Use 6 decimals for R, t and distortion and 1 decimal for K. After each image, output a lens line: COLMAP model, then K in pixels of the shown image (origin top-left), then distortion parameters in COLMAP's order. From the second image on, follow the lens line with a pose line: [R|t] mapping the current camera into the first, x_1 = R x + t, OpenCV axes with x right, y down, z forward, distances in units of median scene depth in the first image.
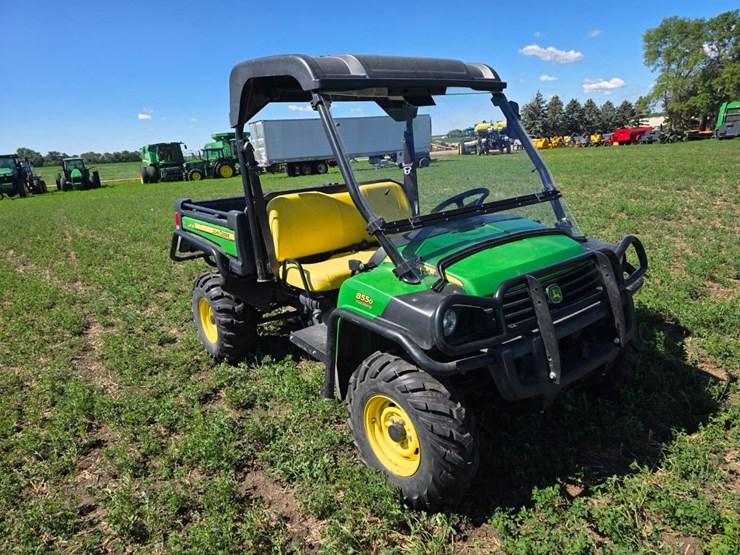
lens RADIAL K [[495.7, 0, 367.0], [0, 495.7, 276.1], [0, 0, 1]] dist [0.063390, -0.054435]
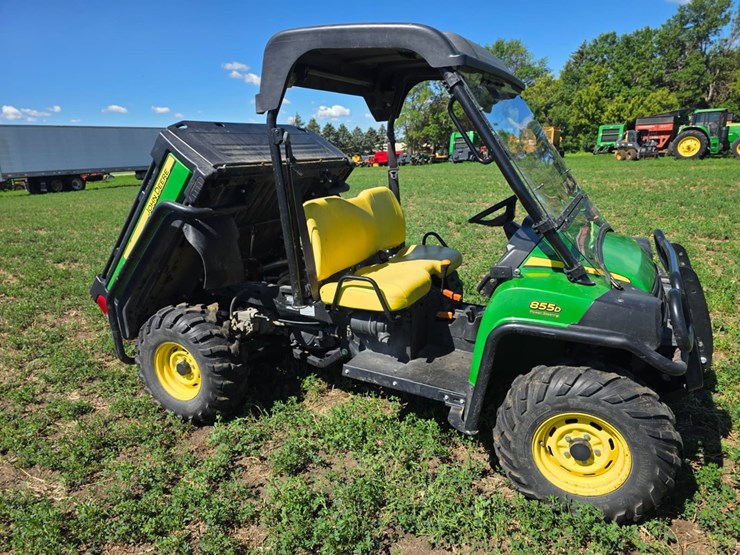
lens RADIAL K [[499.8, 0, 369.4], [0, 499.8, 286.4], [0, 0, 1]] dist [0.051294, -0.041584]
pose [[0.895537, -0.087653, 0.436270, -0.035179], [0.094941, 0.995470, 0.005117, -0.001335], [-0.434742, 0.036837, 0.899801, 0.017398]]
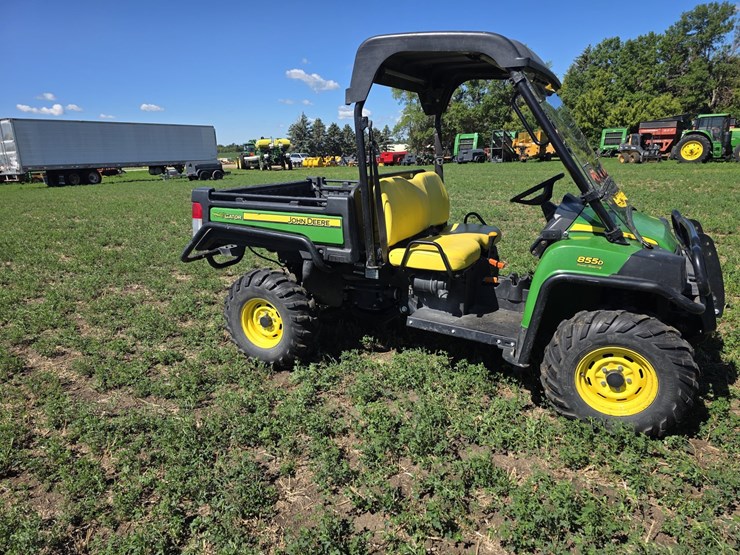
lens RADIAL K [[493.9, 0, 363.4], [0, 493.9, 282.2], [0, 0, 1]] dist [0.061416, -0.053307]
pose [[0.902200, -0.068326, 0.425872, -0.048735], [0.076433, 0.997073, -0.001954, 0.002942], [-0.424492, 0.034313, 0.904781, 0.011394]]
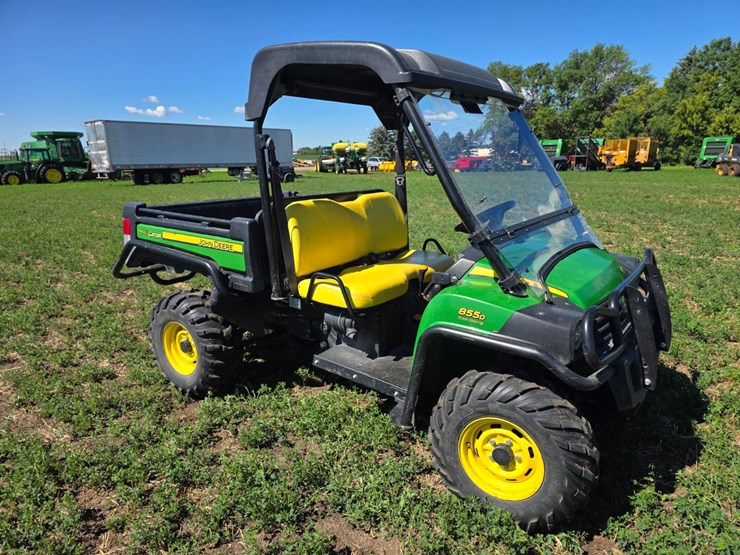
lens RADIAL K [[495.1, 0, 374.4], [0, 495.1, 289.6], [0, 0, 1]] dist [0.061264, -0.055265]
pose [[0.952824, -0.018957, 0.302931, -0.023992], [0.020630, 0.999784, -0.002323, -0.000095], [-0.302822, 0.008463, 0.953010, 0.009098]]
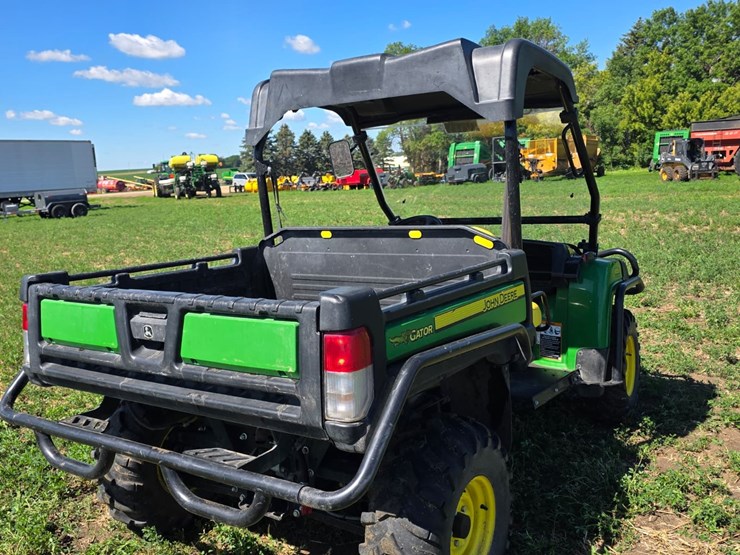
lens RADIAL K [[695.1, 0, 360.6], [0, 695.1, 283.1], [0, 0, 1]] dist [0.083814, -0.120368]
pose [[0.907385, -0.047338, 0.417626, 0.052323], [0.095052, 0.991006, -0.094190, -0.004500], [-0.409412, 0.125163, 0.903724, 0.001916]]
